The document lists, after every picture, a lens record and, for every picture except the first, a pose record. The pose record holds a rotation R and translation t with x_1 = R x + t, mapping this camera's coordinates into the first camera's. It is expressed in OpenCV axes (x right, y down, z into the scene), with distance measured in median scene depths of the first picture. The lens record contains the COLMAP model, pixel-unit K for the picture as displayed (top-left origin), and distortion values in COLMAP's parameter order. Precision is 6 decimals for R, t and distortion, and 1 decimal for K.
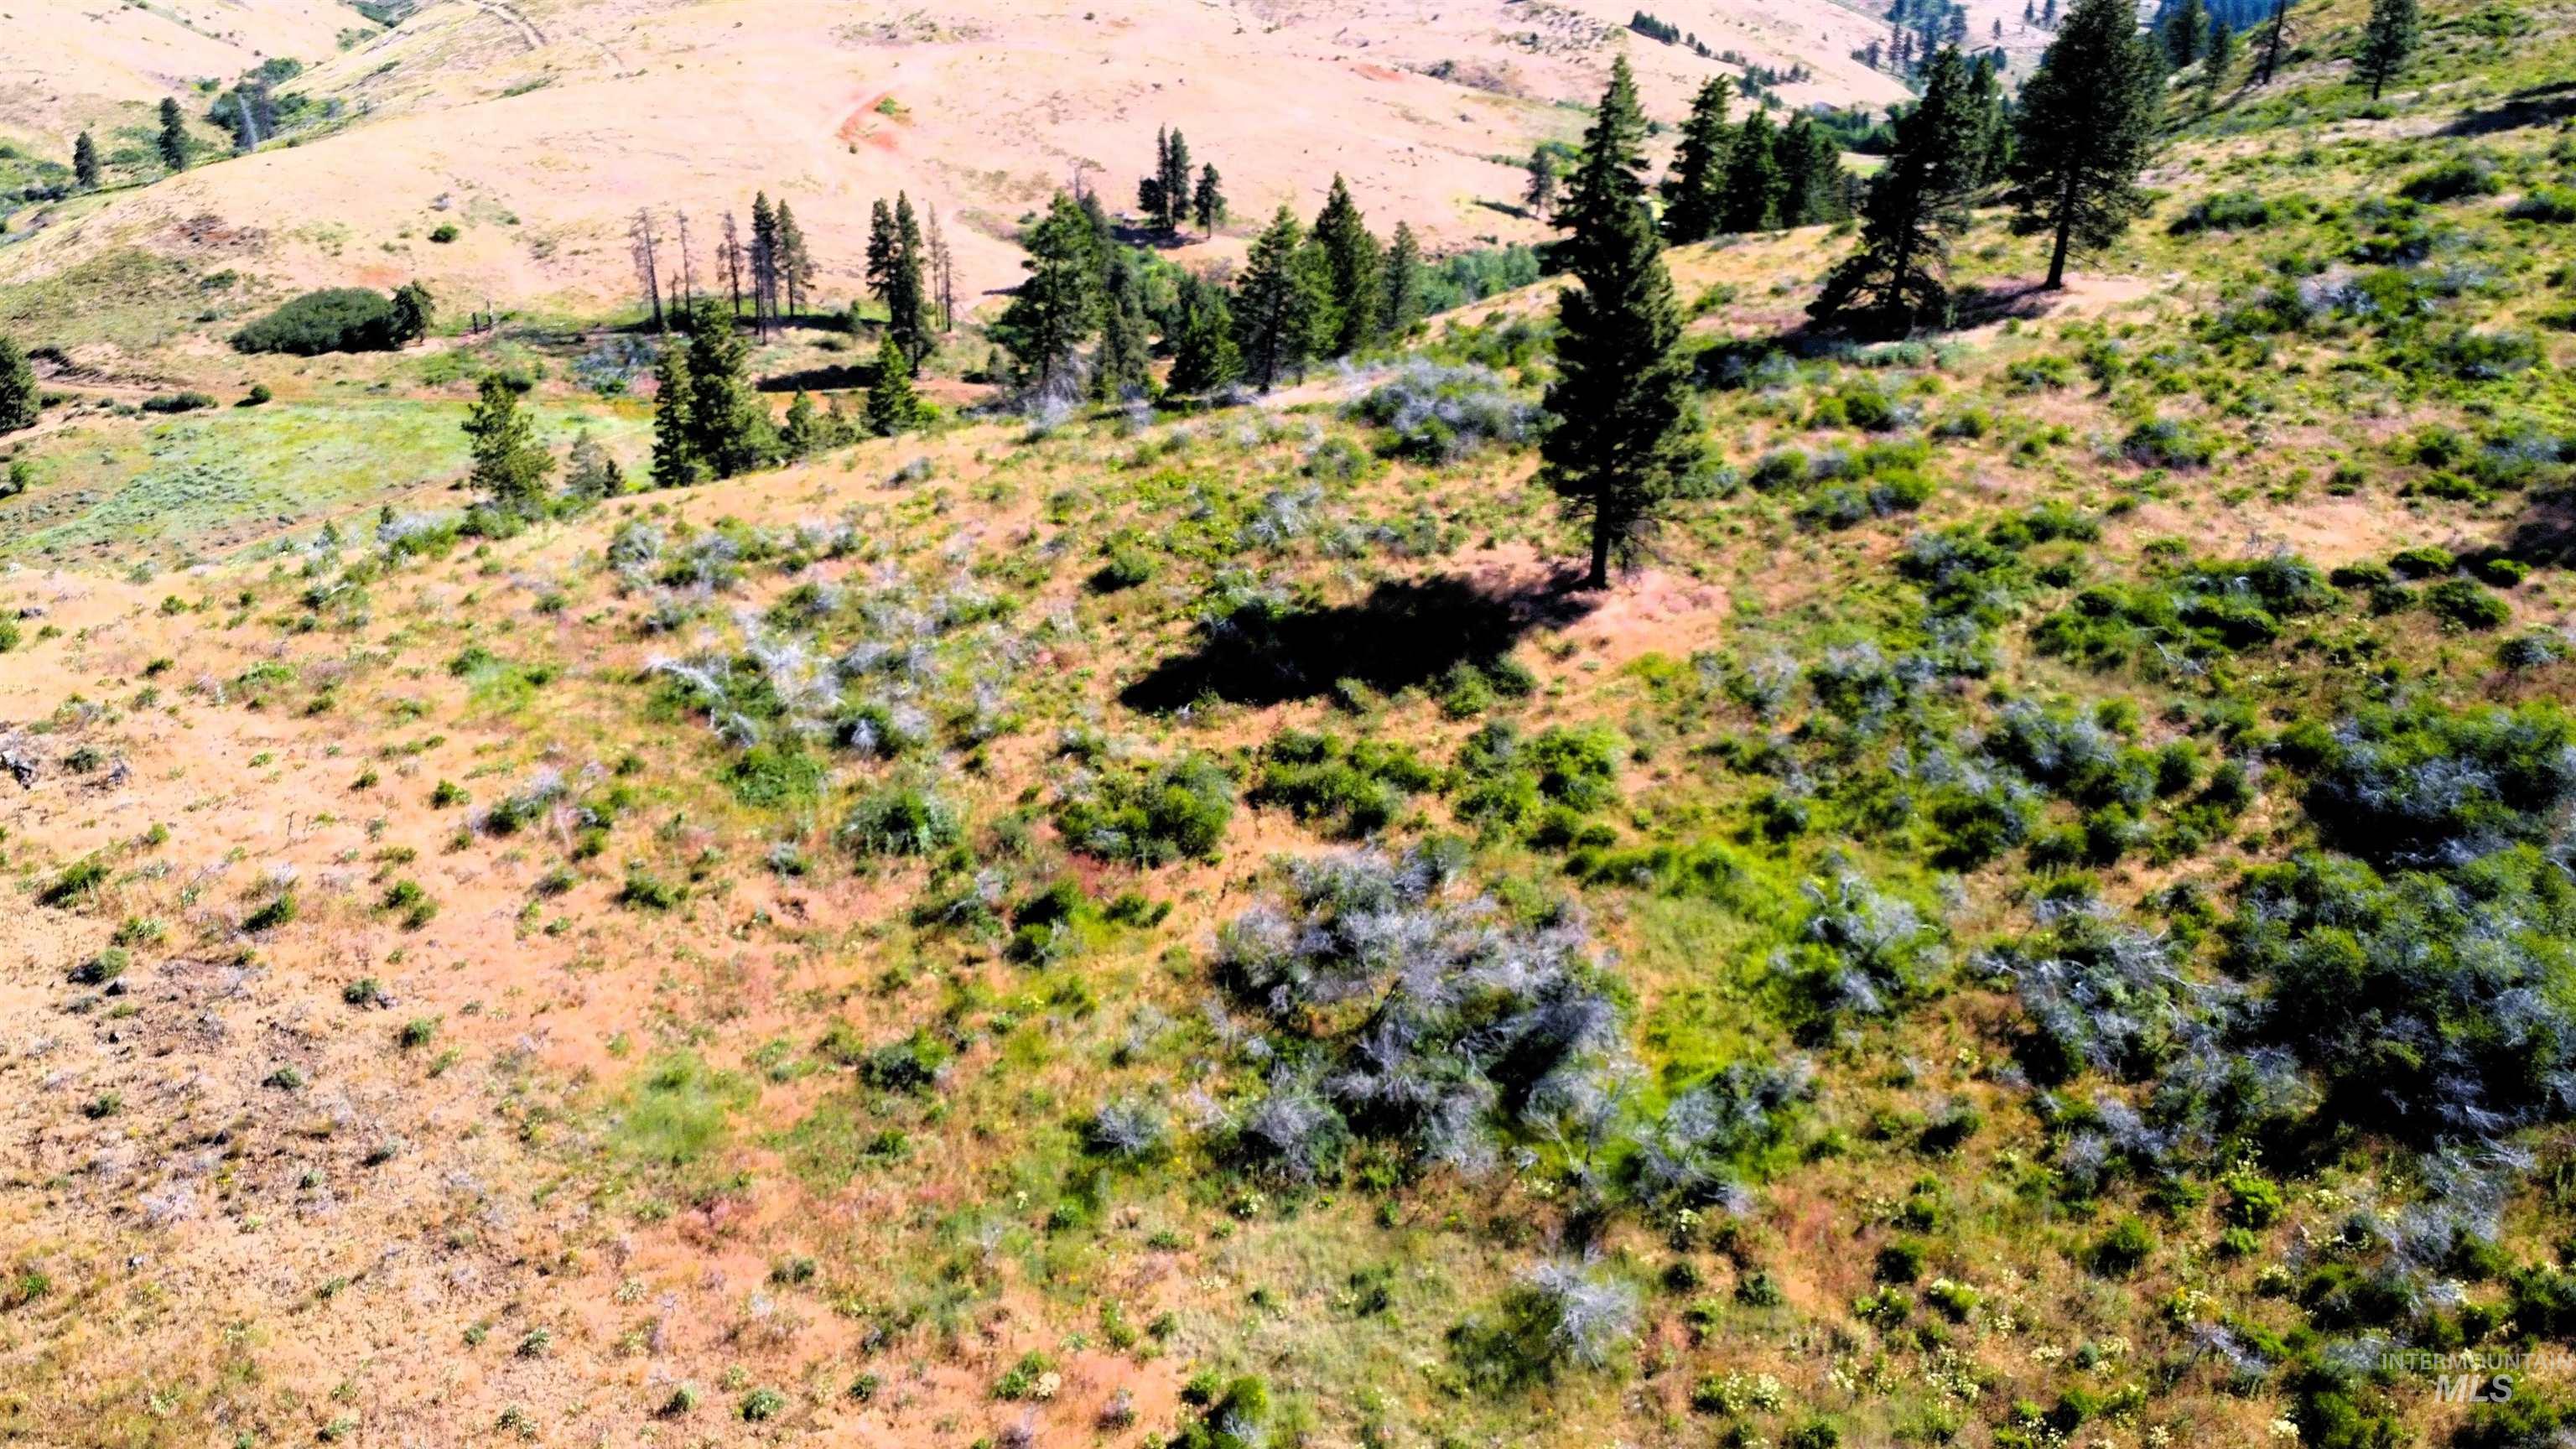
lens RADIAL K [[1945.2, 0, 1281.2], [0, 1945.2, 750.8], [0, 0, 1]] dist [0.003854, -0.009877]
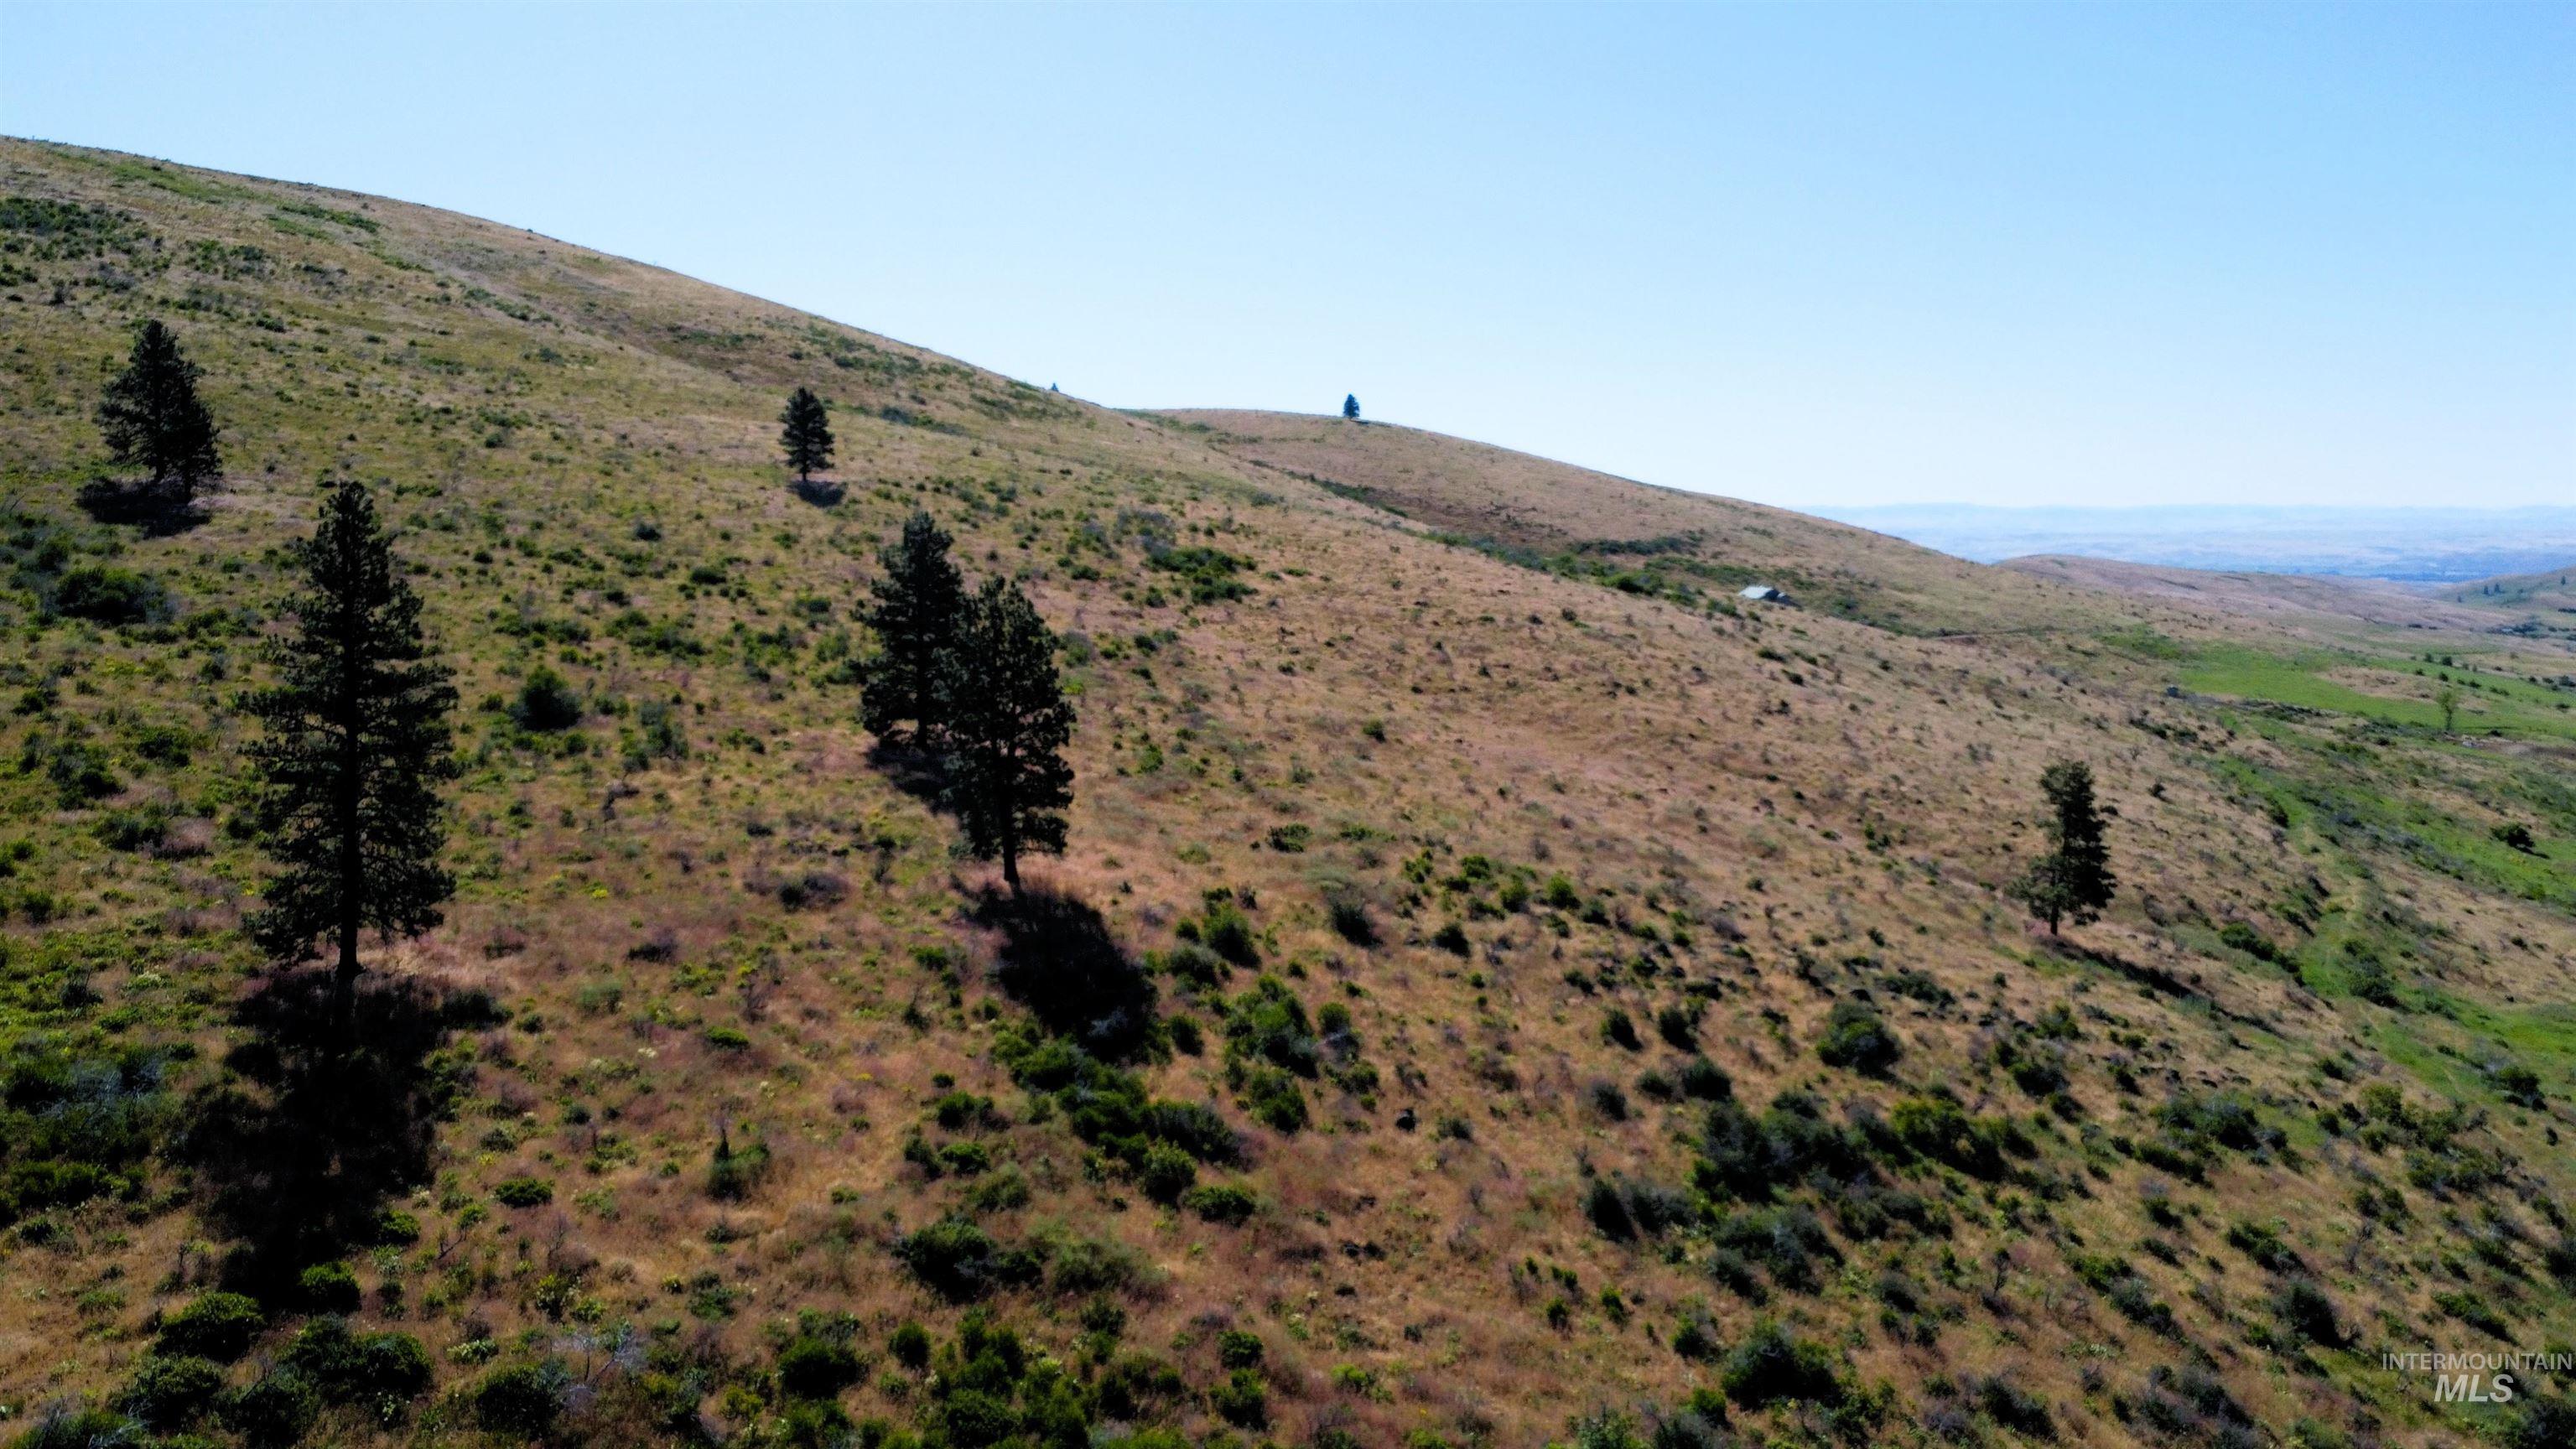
lens RADIAL K [[1945.2, 0, 1287.1], [0, 1945.2, 709.8], [0, 0, 1]] dist [0.003854, -0.009877]
pose [[0.102167, -0.092282, 0.990478, 0.036704], [0.343624, 0.937671, 0.051918, -0.129130], [-0.933533, 0.335048, 0.127509, 0.380179]]
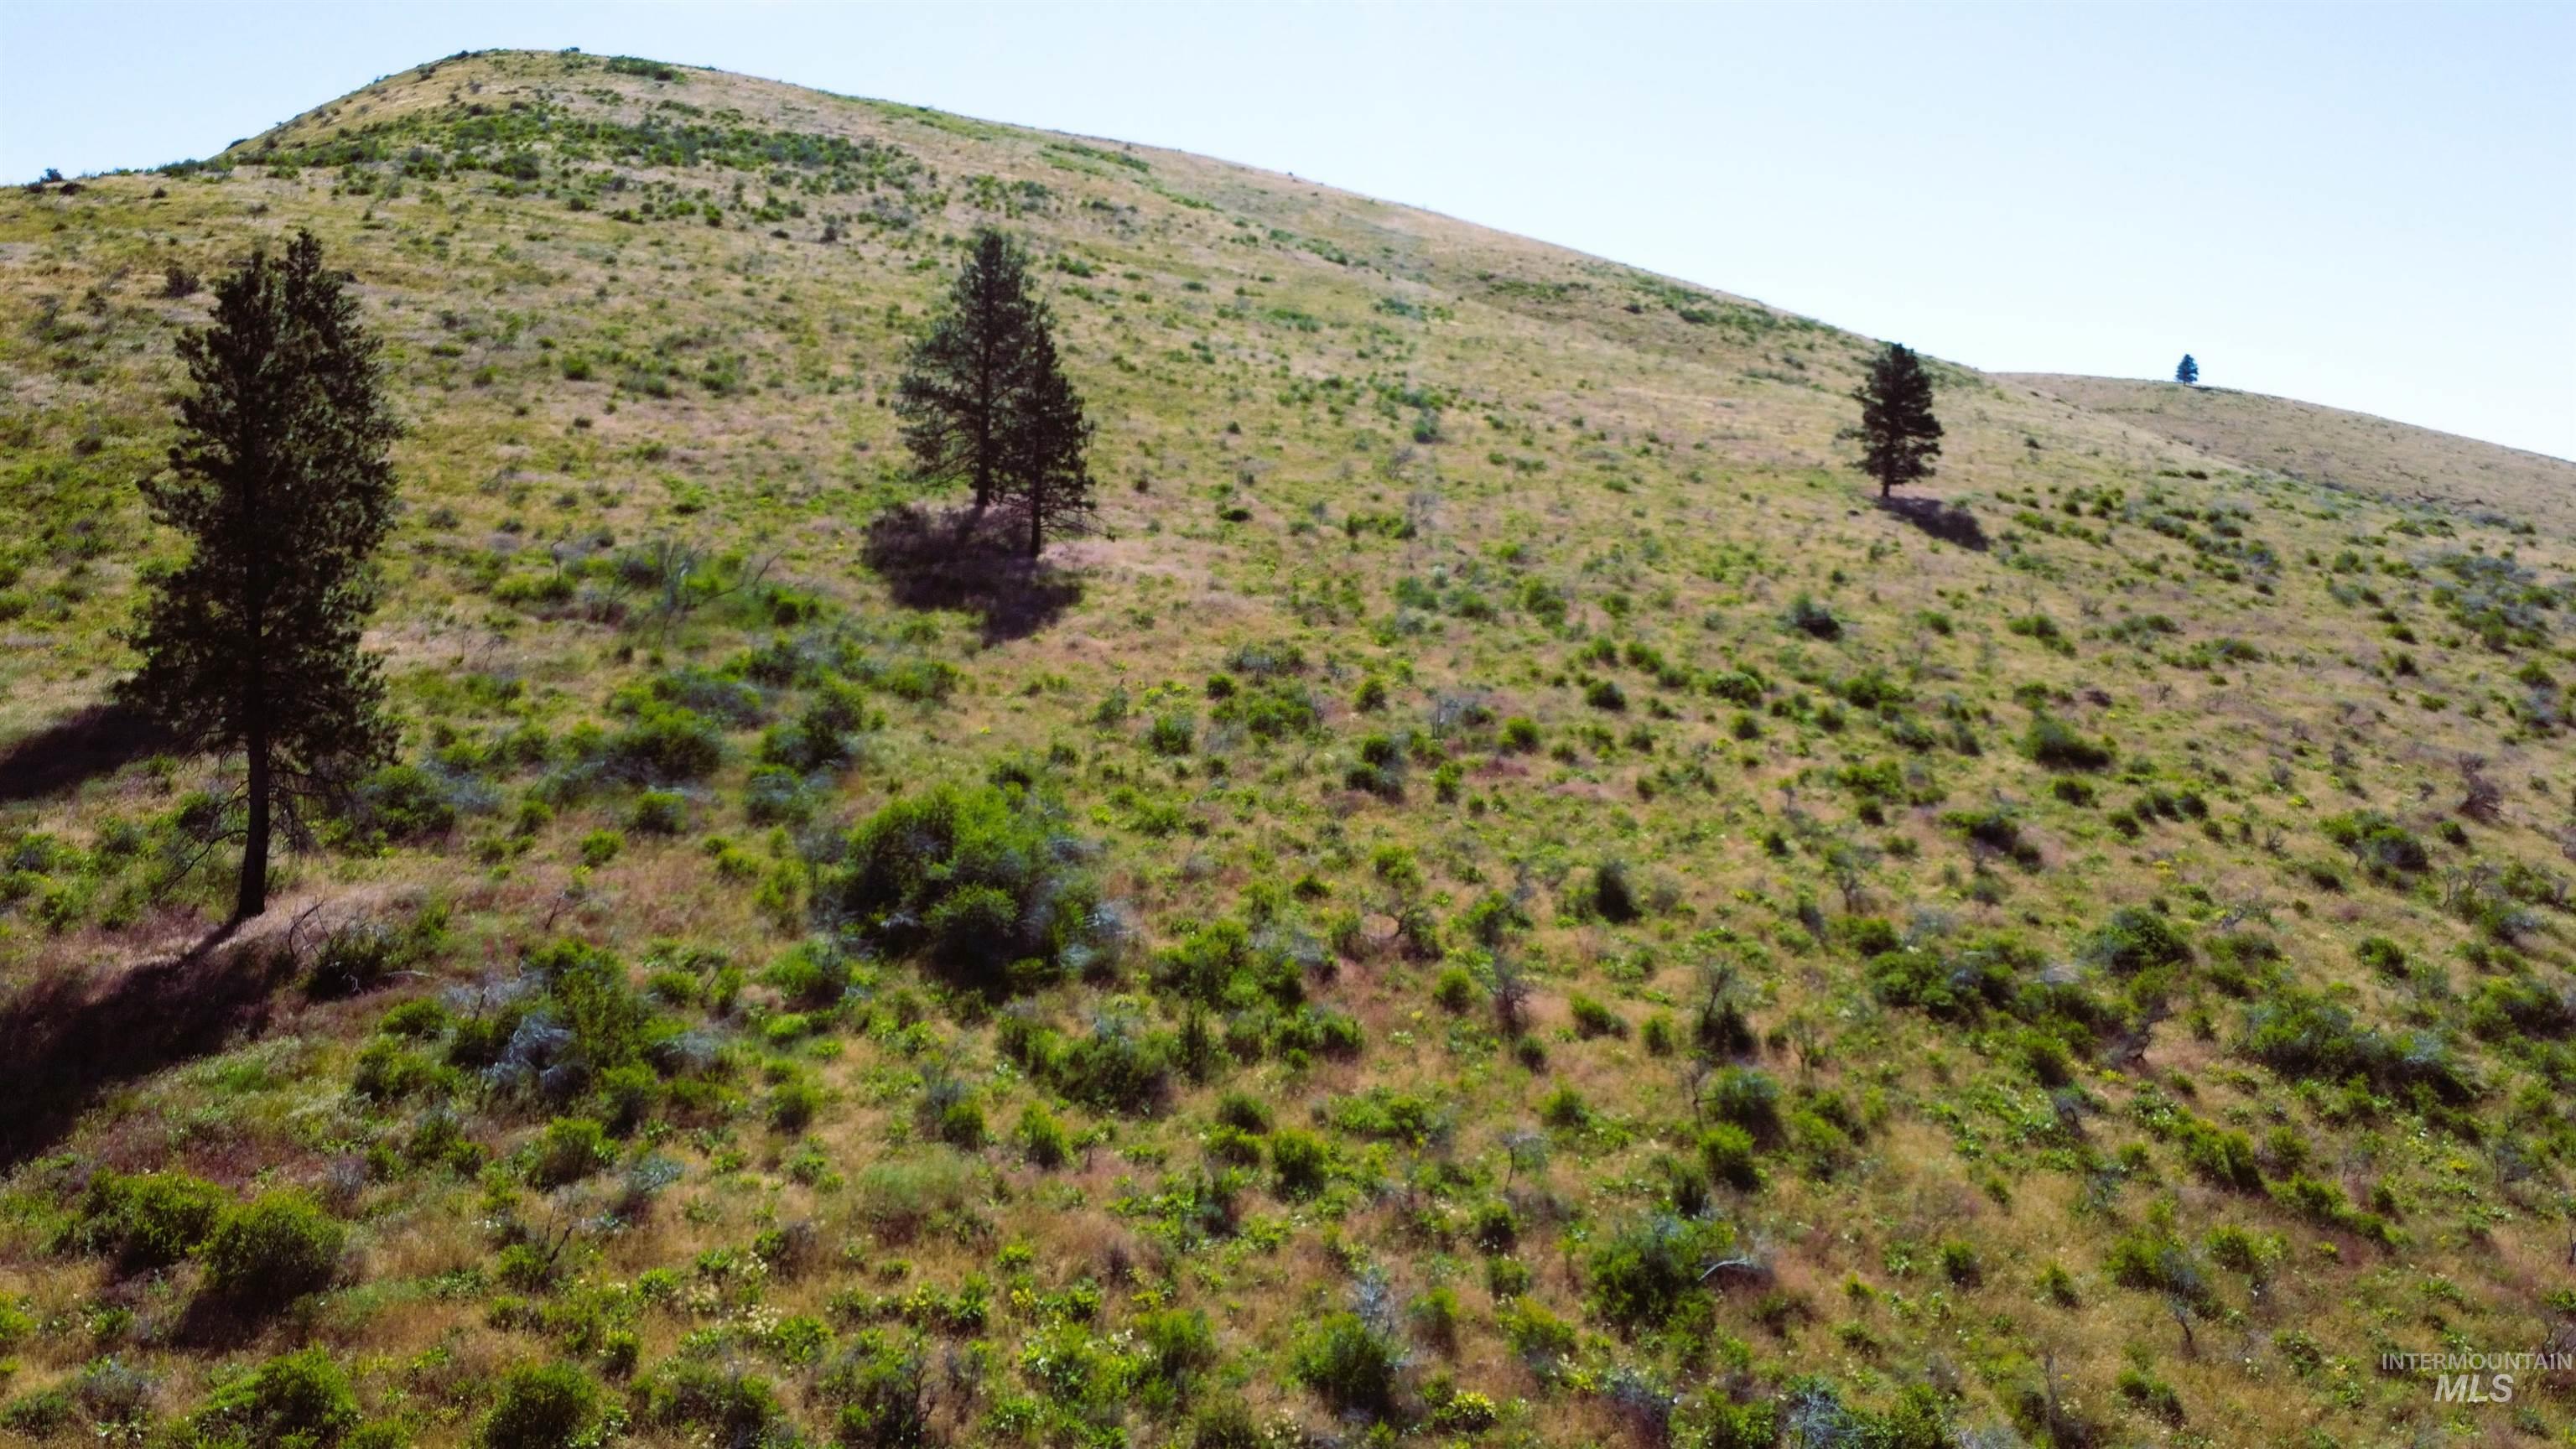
lens RADIAL K [[1945.2, 0, 1283.5], [0, 1945.2, 706.2], [0, 0, 1]] dist [0.003854, -0.009877]
pose [[0.411014, -0.095382, 0.906625, 0.698430], [0.300847, 0.952988, -0.036128, -0.357512], [-0.860557, 0.287605, 0.420387, 0.861805]]
